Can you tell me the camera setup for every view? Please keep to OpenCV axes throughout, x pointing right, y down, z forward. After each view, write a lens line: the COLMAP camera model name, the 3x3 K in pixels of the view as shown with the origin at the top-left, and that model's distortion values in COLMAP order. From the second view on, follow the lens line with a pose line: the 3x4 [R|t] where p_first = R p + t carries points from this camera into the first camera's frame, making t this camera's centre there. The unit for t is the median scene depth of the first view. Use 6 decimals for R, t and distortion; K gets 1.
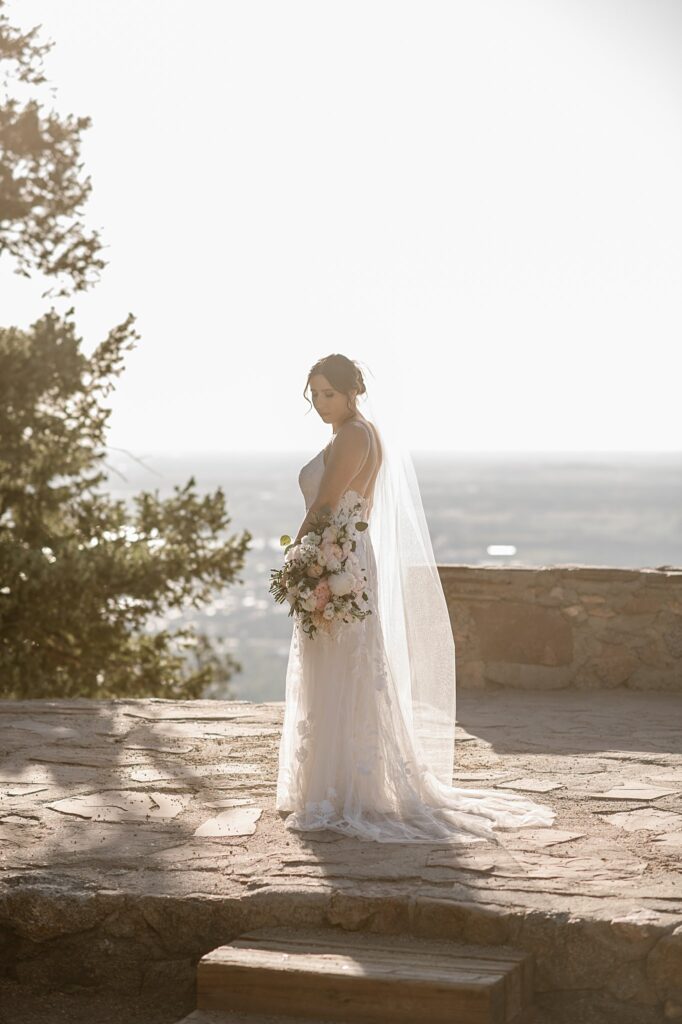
lens RADIAL K [[2411.2, 0, 337.6], [0, 2411.2, 511.4], [0, 0, 1]] dist [-0.097530, 0.000000]
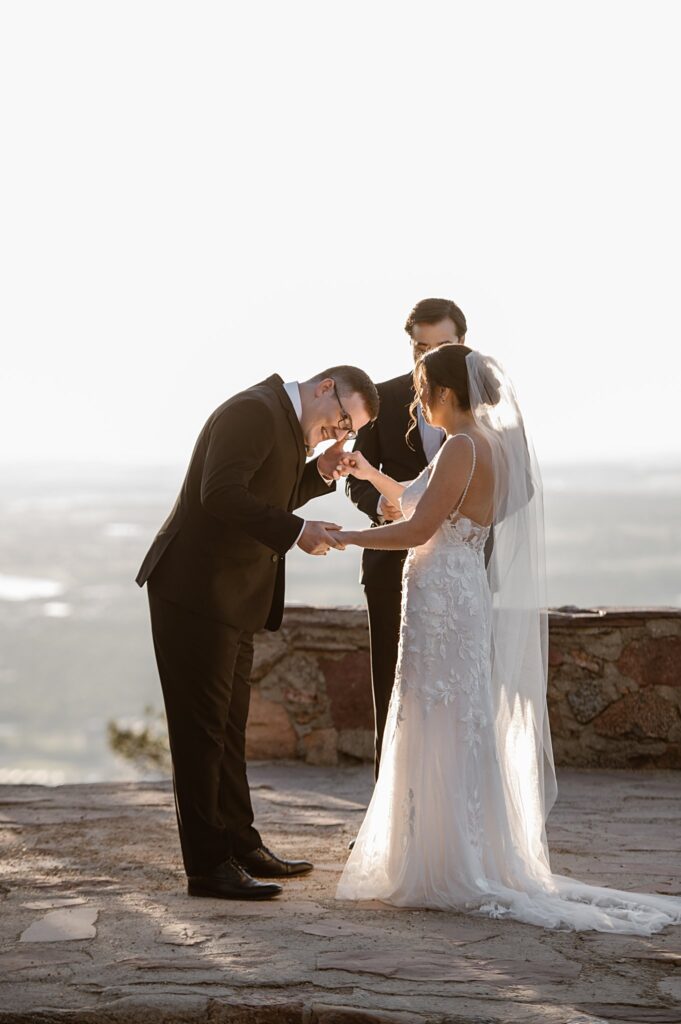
lens RADIAL K [[3571.2, 0, 344.8], [0, 3571.2, 513.4], [0, 0, 1]] dist [0.595271, 0.000000]
pose [[0.995687, -0.000135, 0.092779, -0.063290], [0.000493, 0.999993, -0.003838, -0.004158], [-0.092778, 0.003867, 0.995679, -0.217765]]
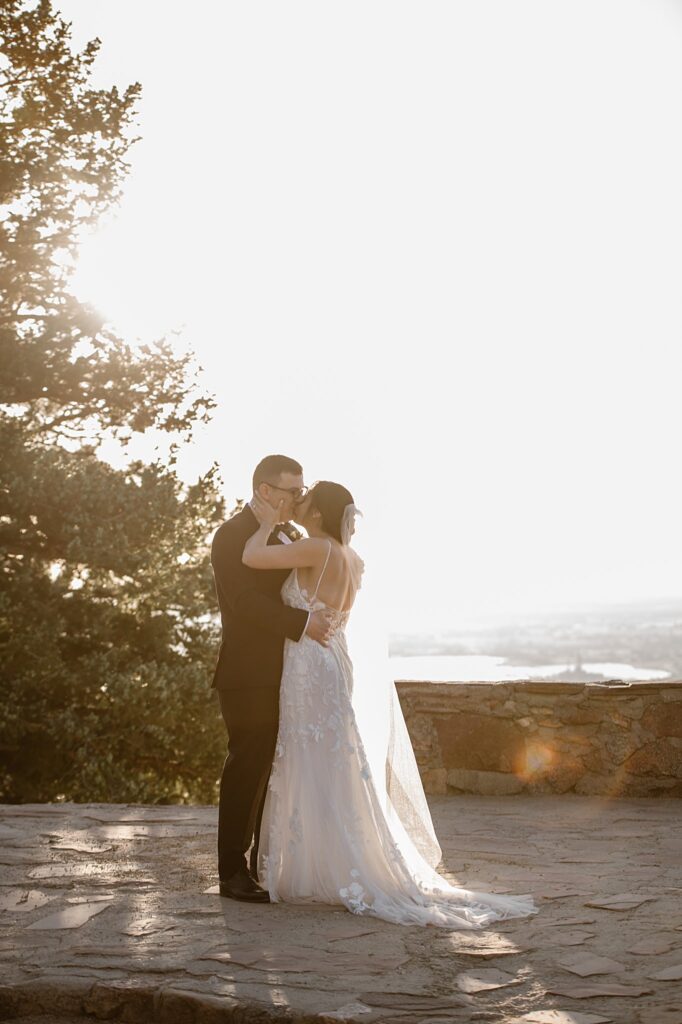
lens RADIAL K [[2100.6, 0, 342.6], [0, 2100.6, 510.4], [0, 0, 1]] dist [-0.043916, 0.000000]
pose [[0.989401, -0.020973, -0.143689, 0.222403], [0.012191, 0.998018, -0.061730, 0.004904], [0.144699, 0.059324, 0.987696, 0.063612]]
